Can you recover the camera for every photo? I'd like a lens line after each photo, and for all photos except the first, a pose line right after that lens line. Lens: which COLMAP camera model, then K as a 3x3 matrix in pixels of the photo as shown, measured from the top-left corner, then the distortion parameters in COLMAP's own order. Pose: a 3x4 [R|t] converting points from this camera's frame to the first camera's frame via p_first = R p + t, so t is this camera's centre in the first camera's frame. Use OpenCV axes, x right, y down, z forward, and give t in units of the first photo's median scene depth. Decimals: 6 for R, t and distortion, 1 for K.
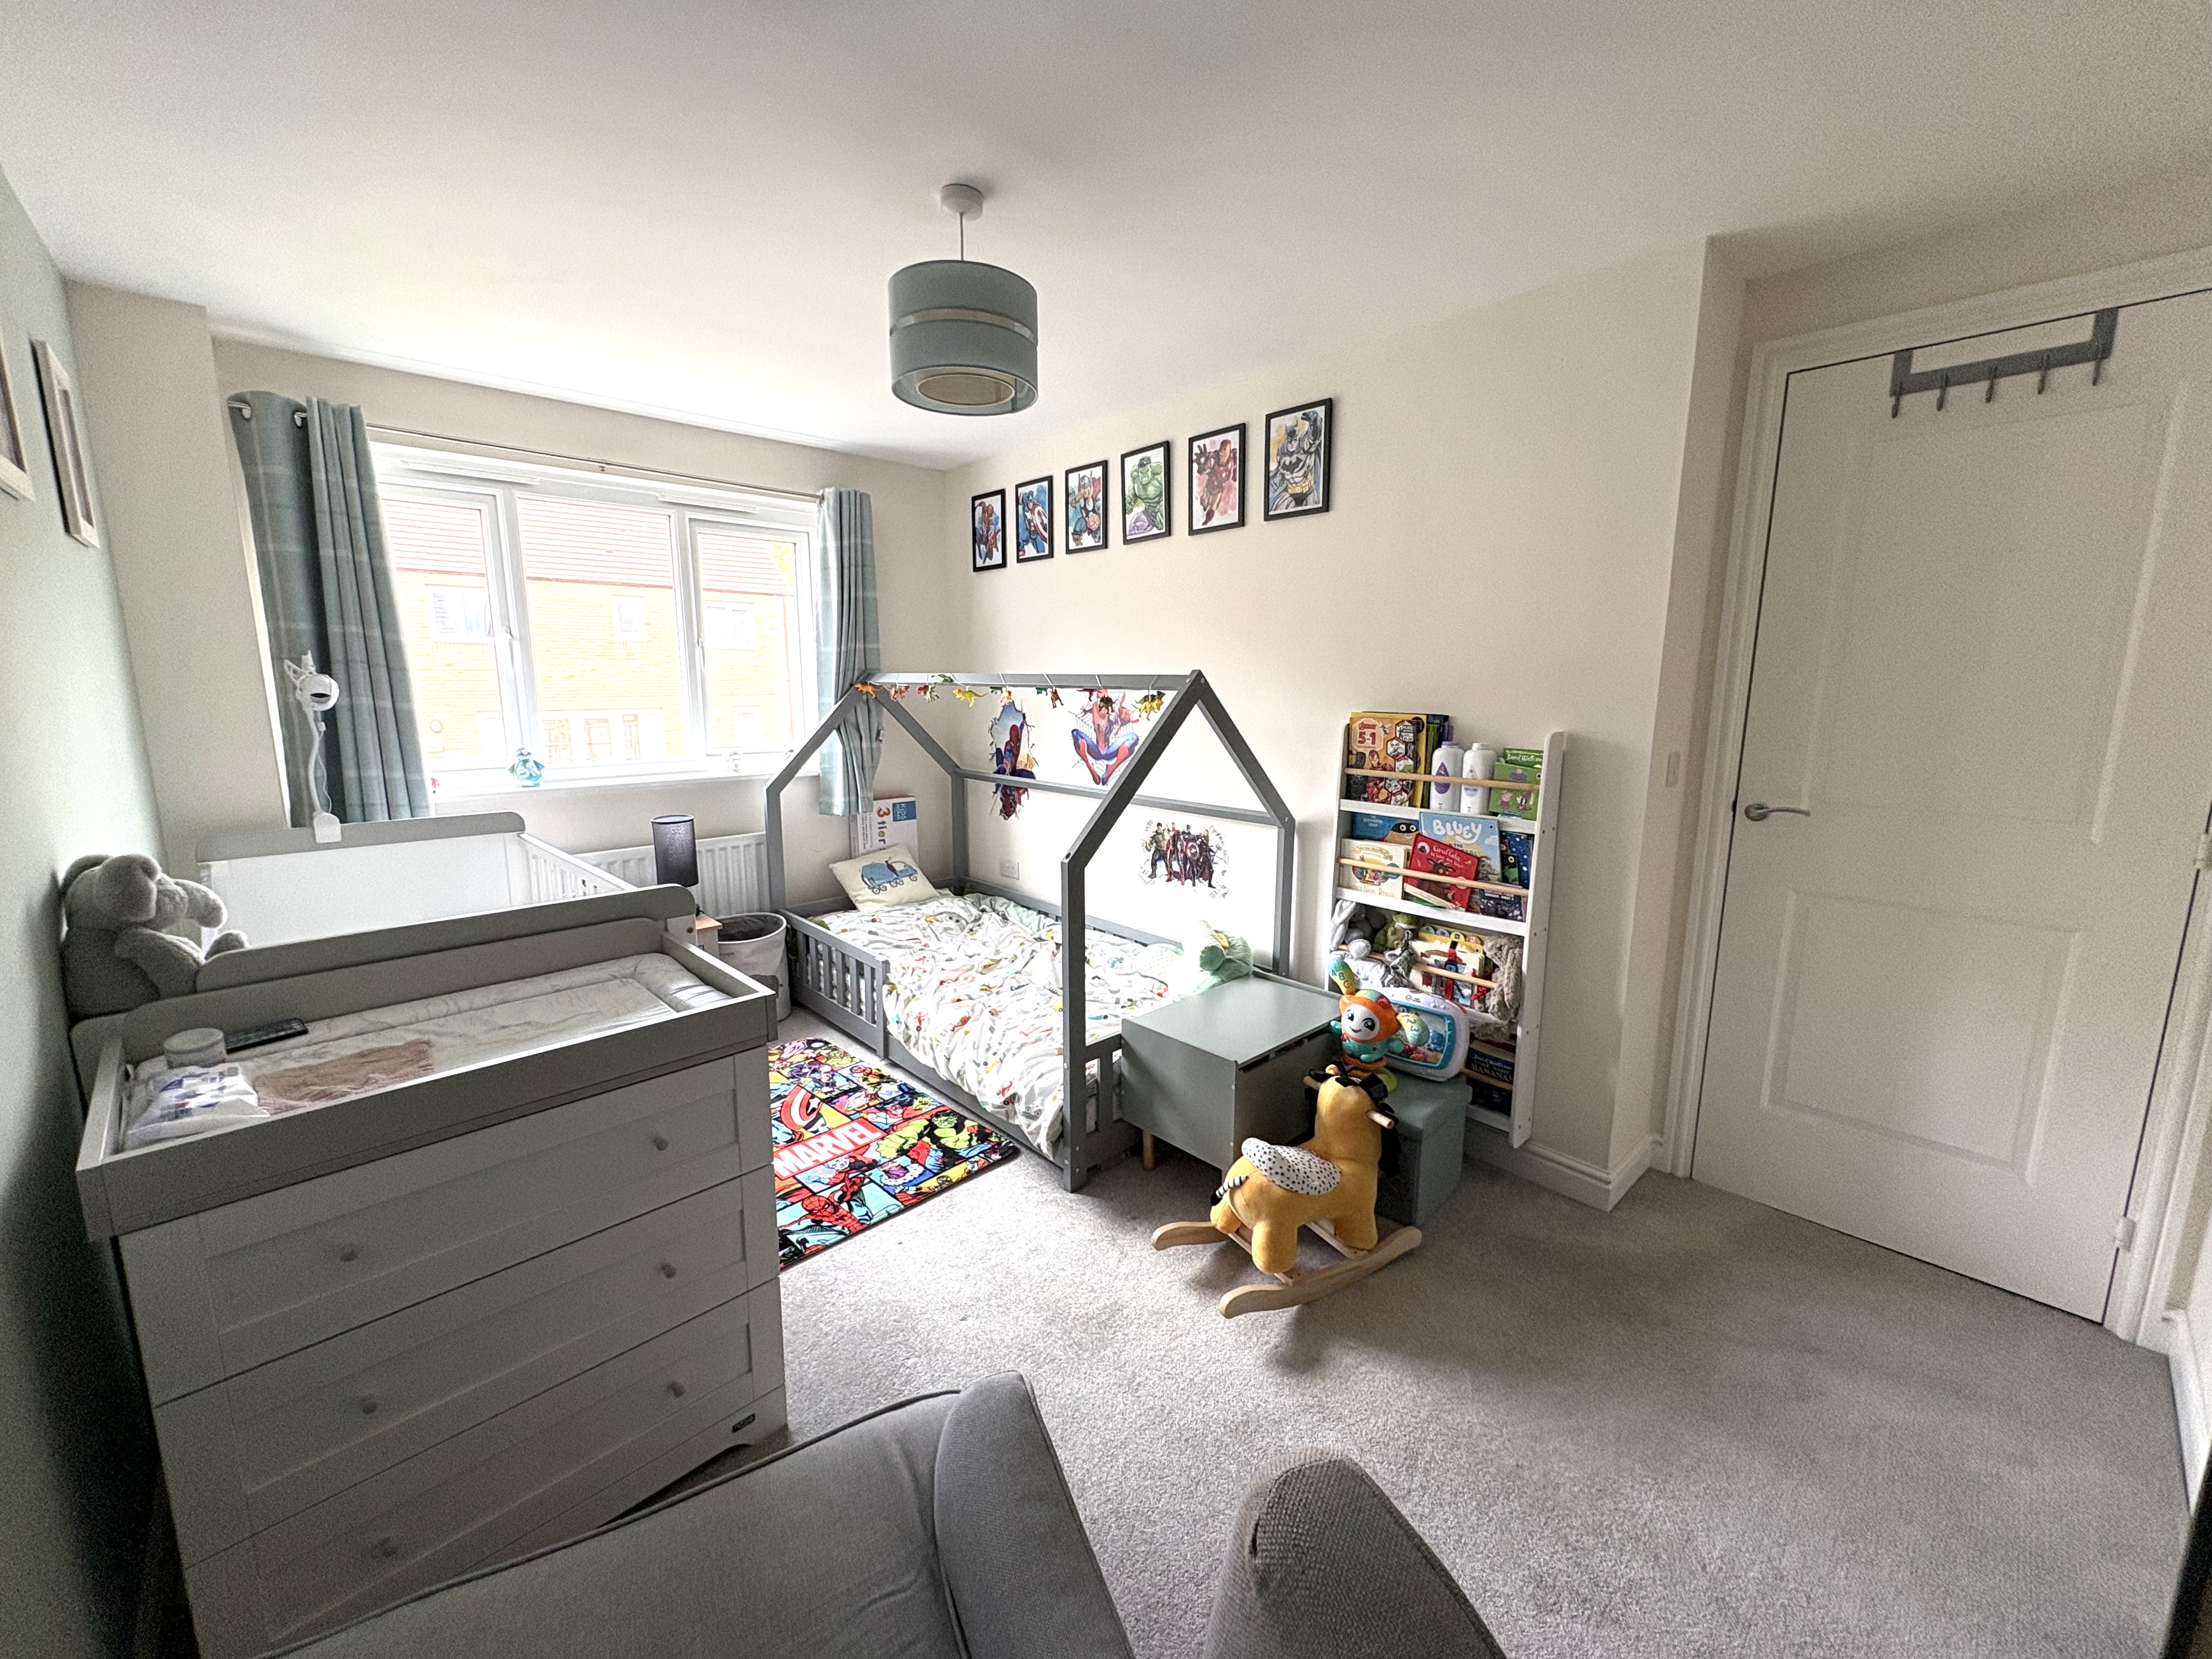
lens RADIAL K [[877.0, 0, 1106.4], [0, 877.0, 827.1], [0, 0, 1]] dist [-0.001219, -0.000091]
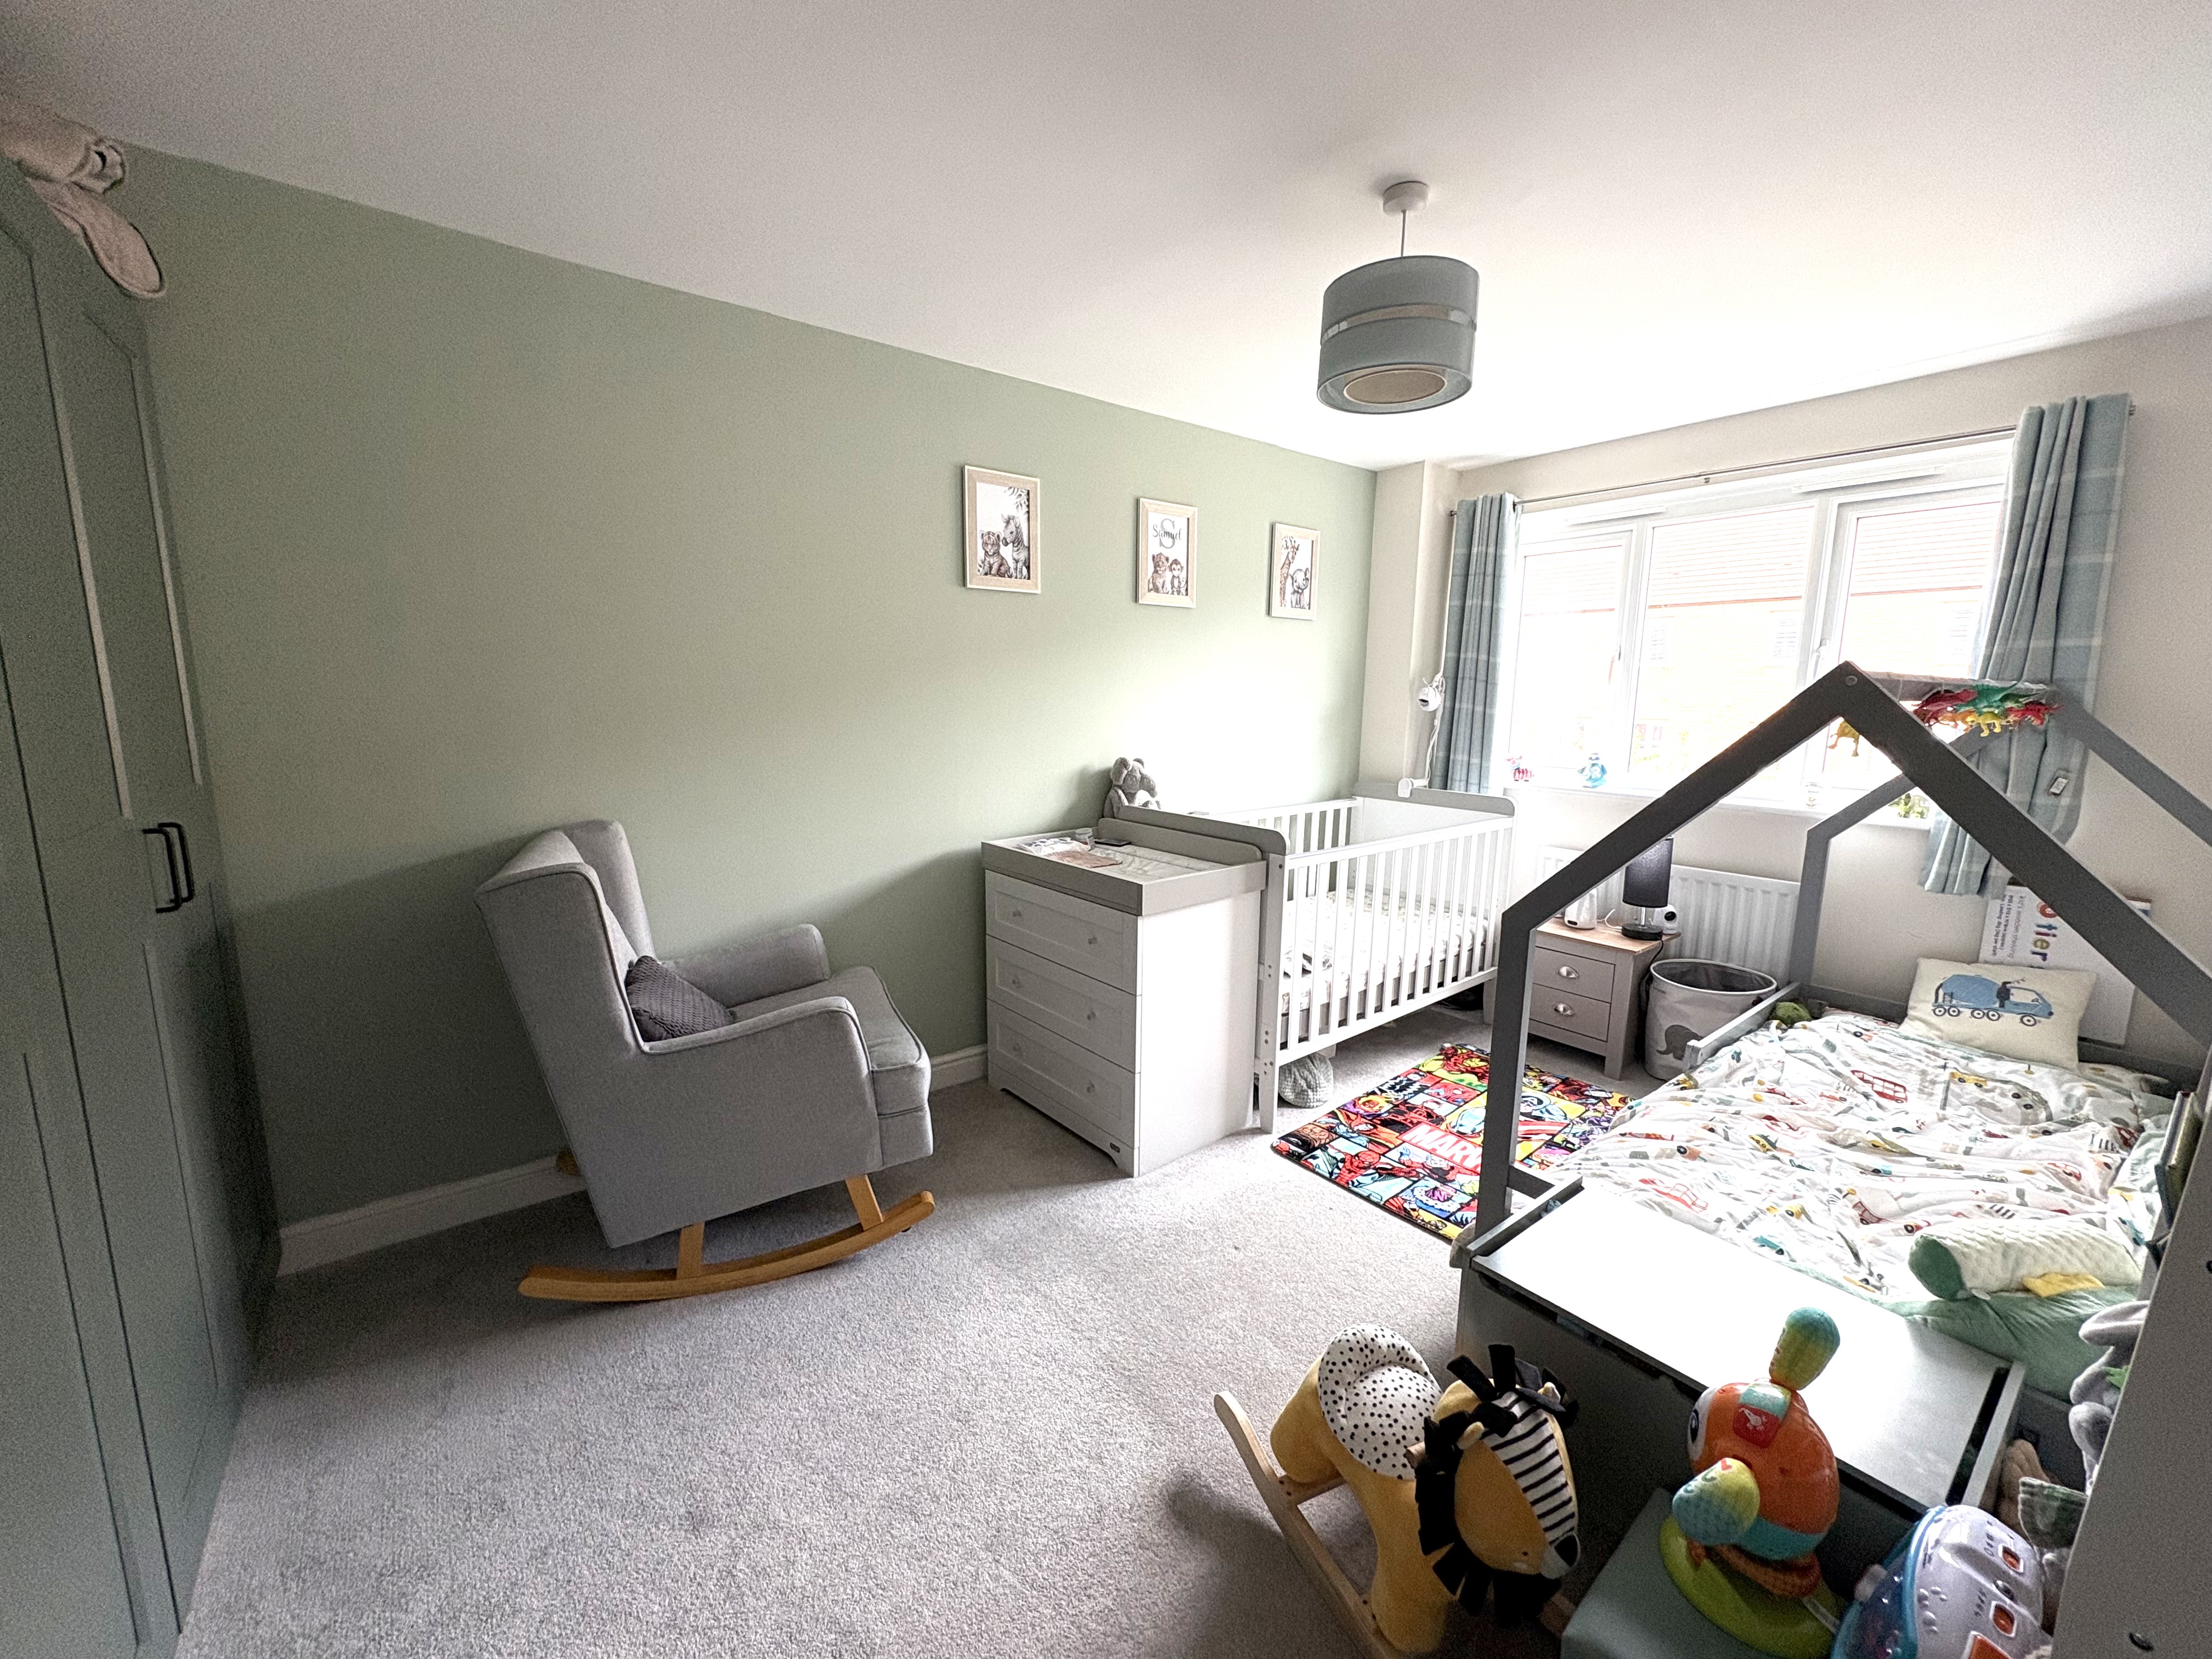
lens RADIAL K [[877.0, 0, 1106.4], [0, 877.0, 827.1], [0, 0, 1]] dist [-0.001219, -0.000091]
pose [[-0.096098, 0.150397, -0.983944, 0.597447], [-0.178862, 0.969819, 0.165706, -0.082808], [0.979170, 0.191915, -0.066298, 0.545502]]
